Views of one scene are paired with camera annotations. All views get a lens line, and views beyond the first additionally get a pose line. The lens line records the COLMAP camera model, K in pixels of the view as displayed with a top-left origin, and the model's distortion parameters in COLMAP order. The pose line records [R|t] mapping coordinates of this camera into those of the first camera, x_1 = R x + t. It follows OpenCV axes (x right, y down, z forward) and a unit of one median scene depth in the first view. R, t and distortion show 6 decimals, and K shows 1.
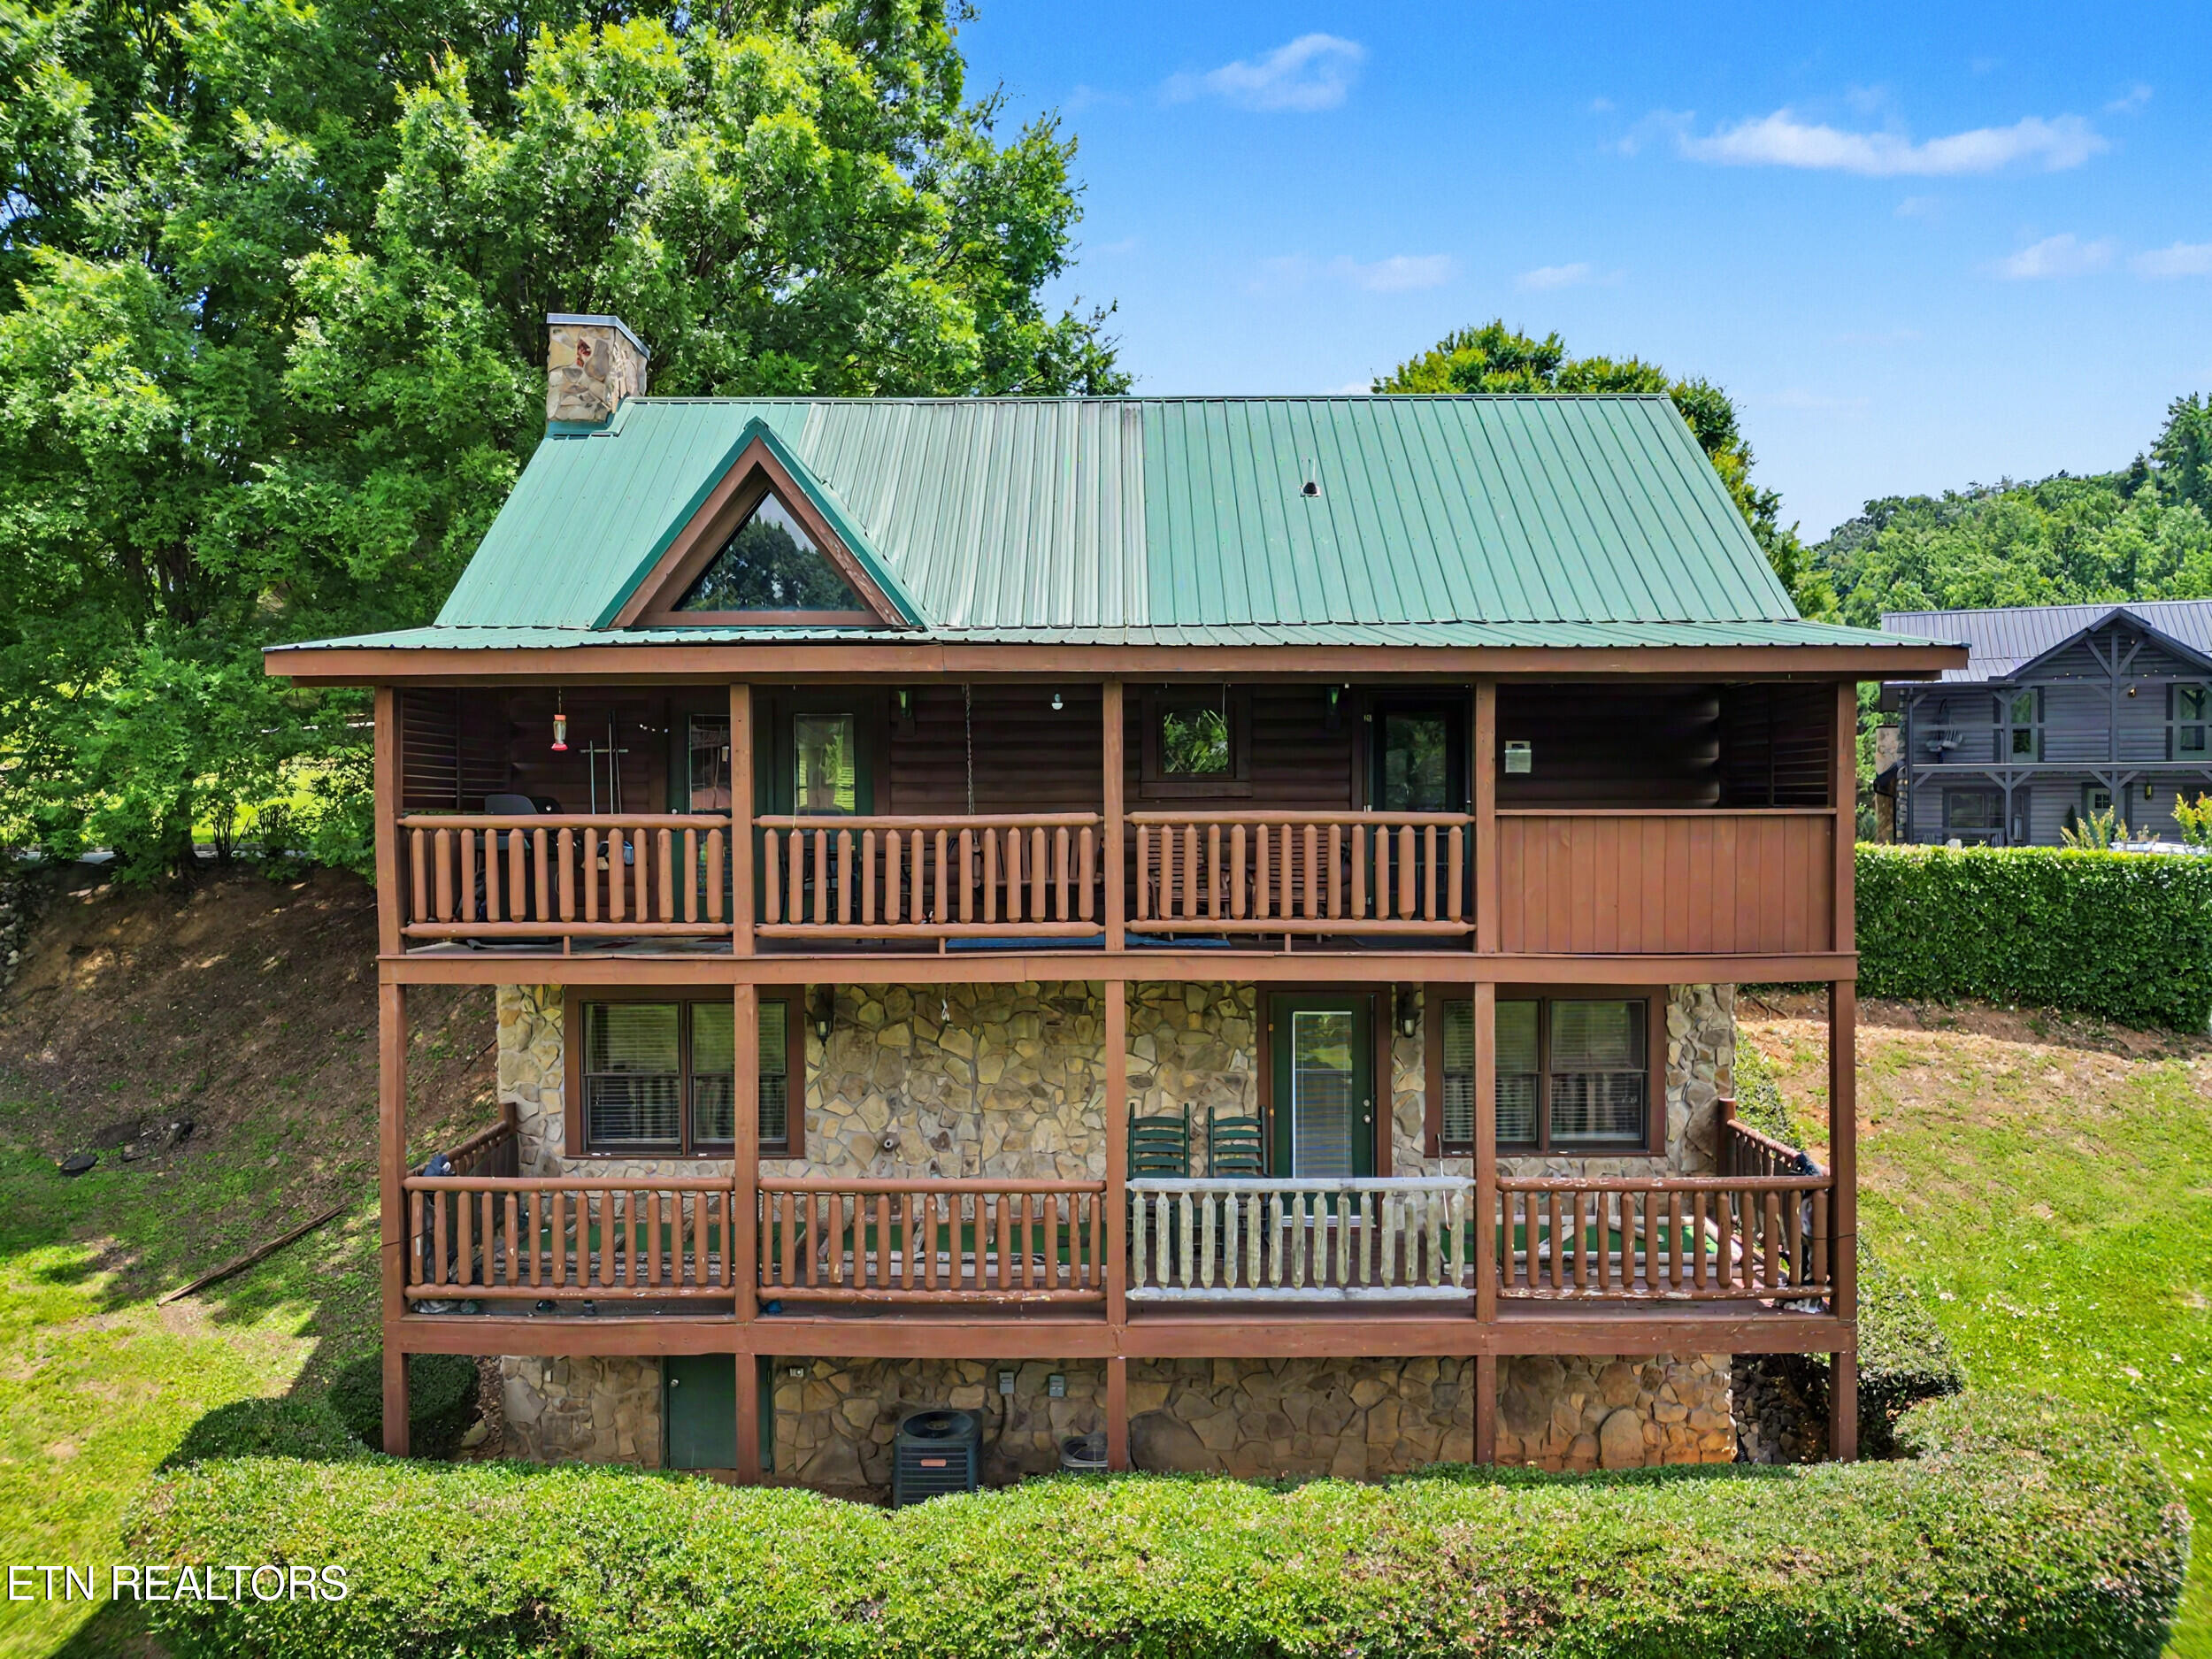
lens RADIAL K [[1594.3, 0, 1106.0], [0, 1594.3, 829.5], [0, 0, 1]] dist [-0.002888, -0.019525]
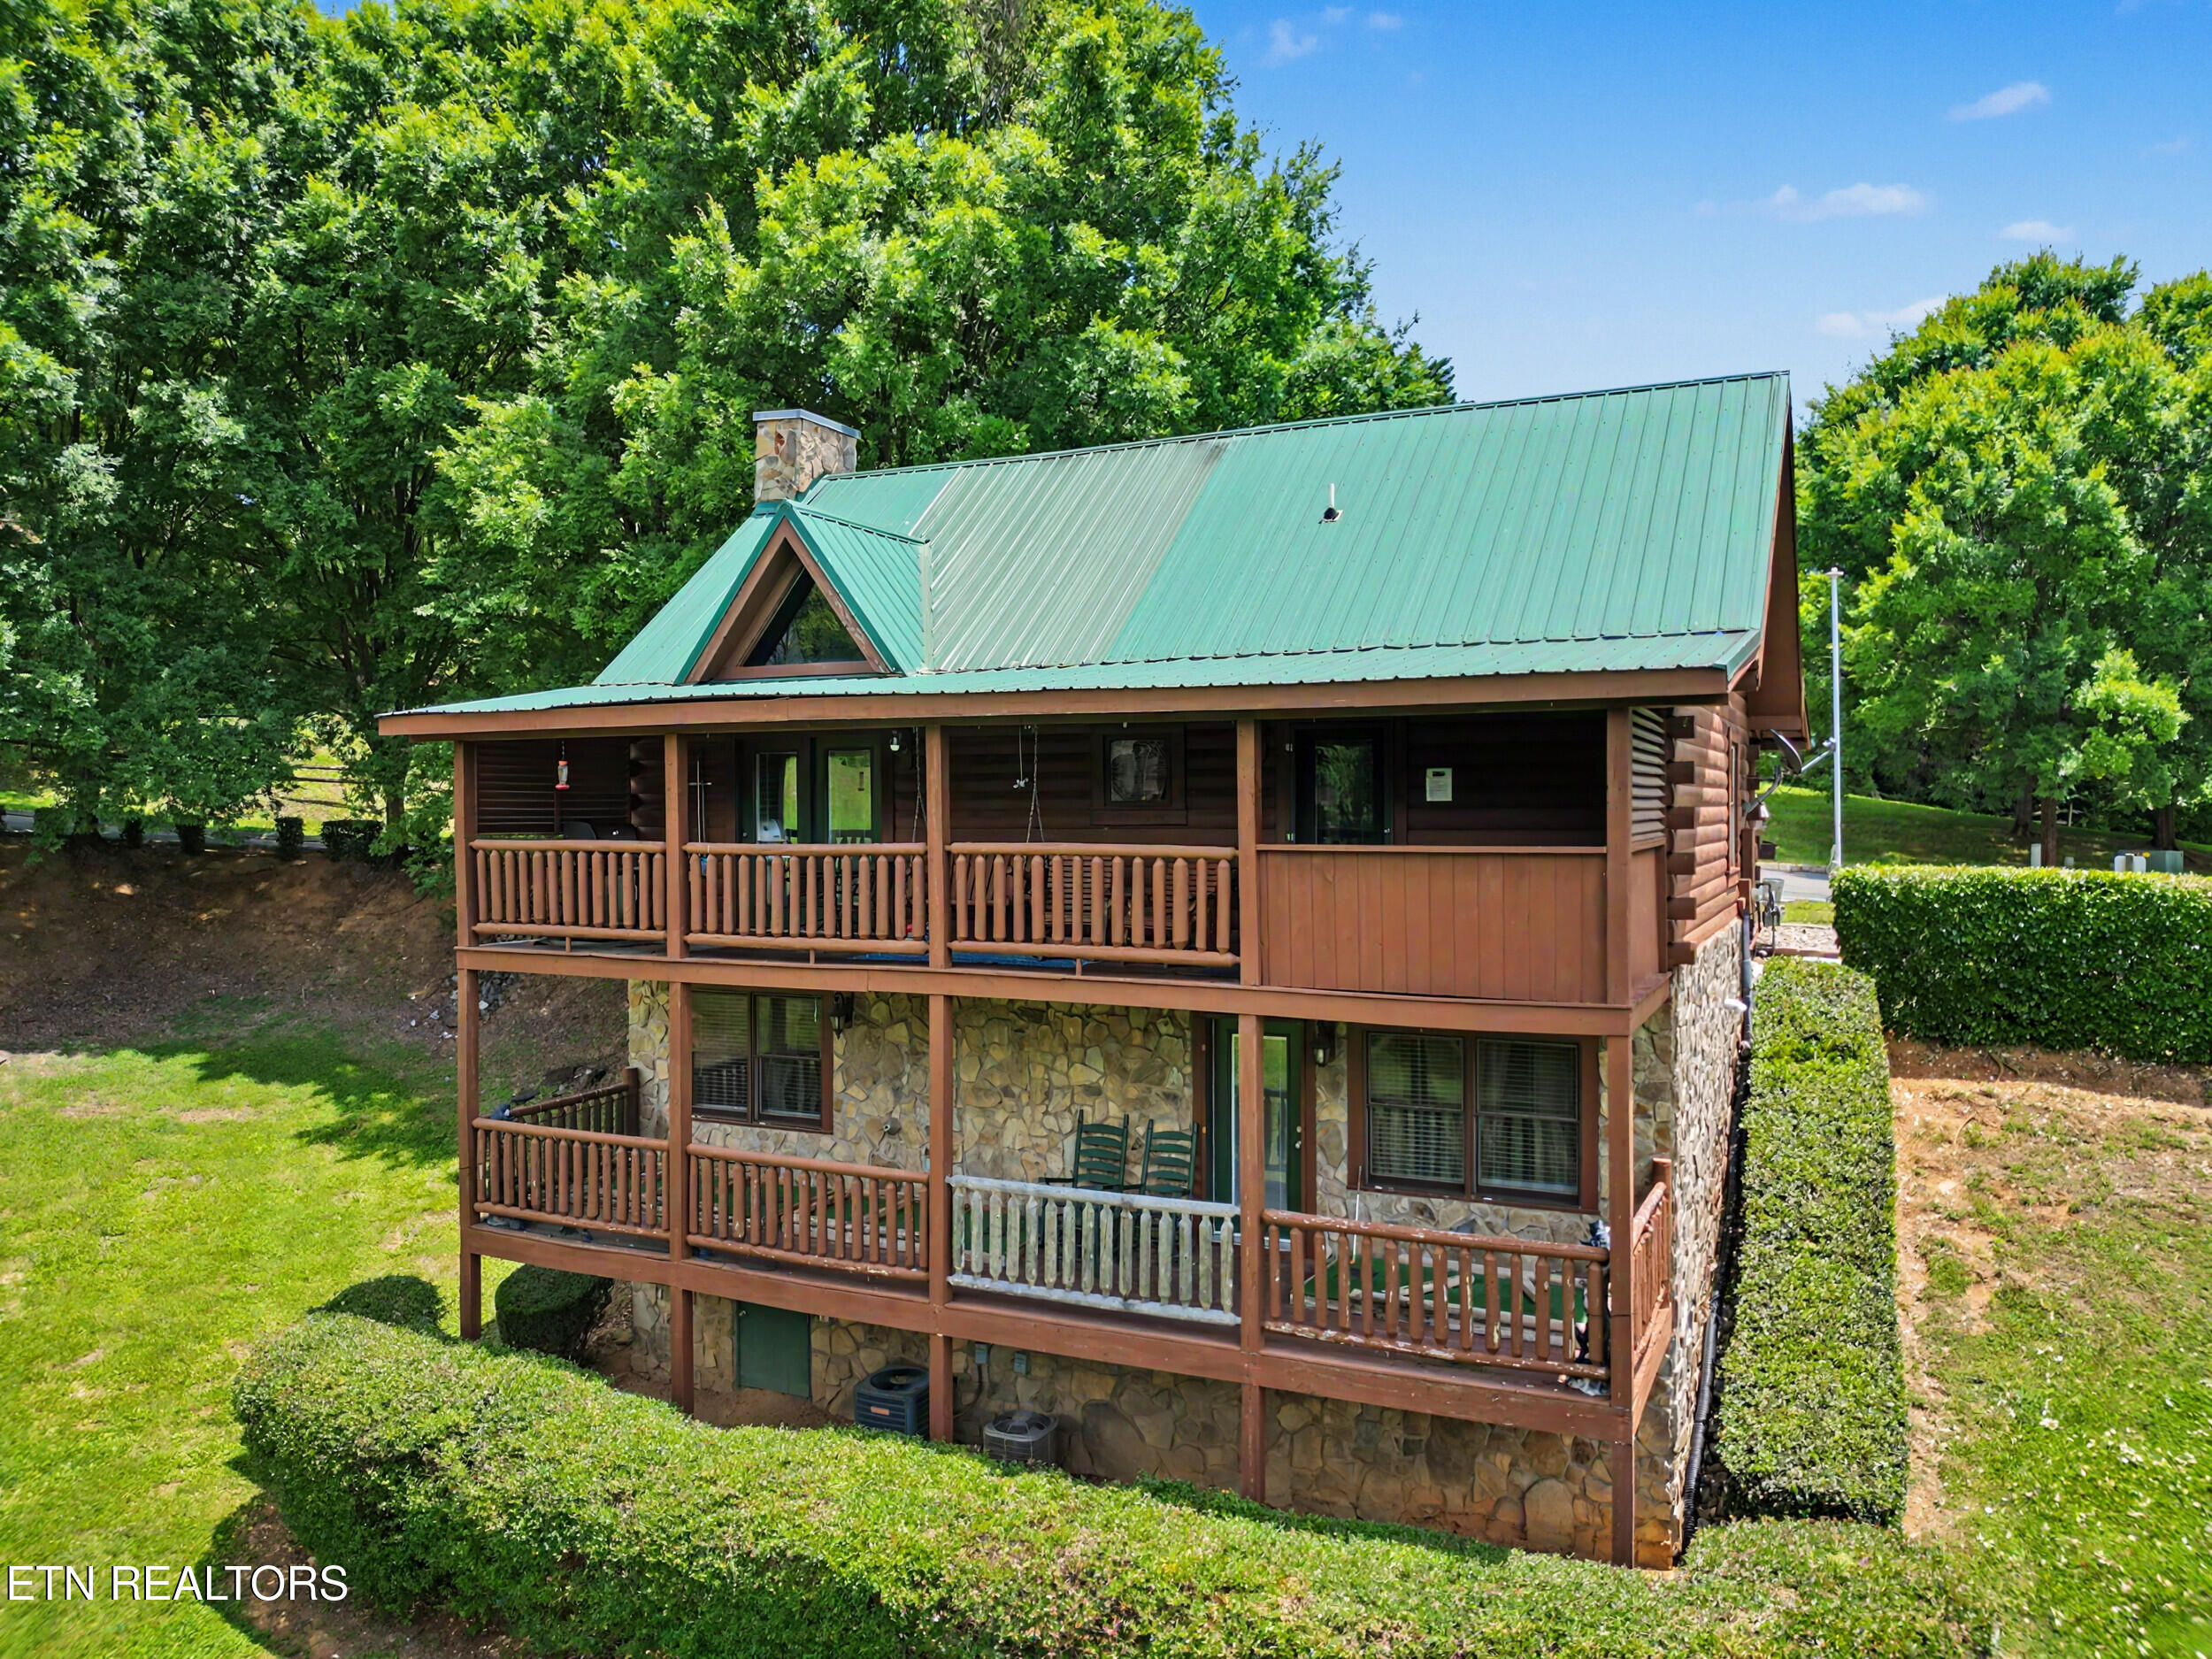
lens RADIAL K [[1588.1, 0, 1106.0], [0, 1588.1, 829.5], [0, 0, 1]] dist [0.003611, -0.027449]
pose [[0.904162, 0.006856, -0.427134, 0.485351], [-0.005961, 0.999976, 0.003433, -0.020418], [0.427147, -0.000558, 0.904182, 0.041818]]
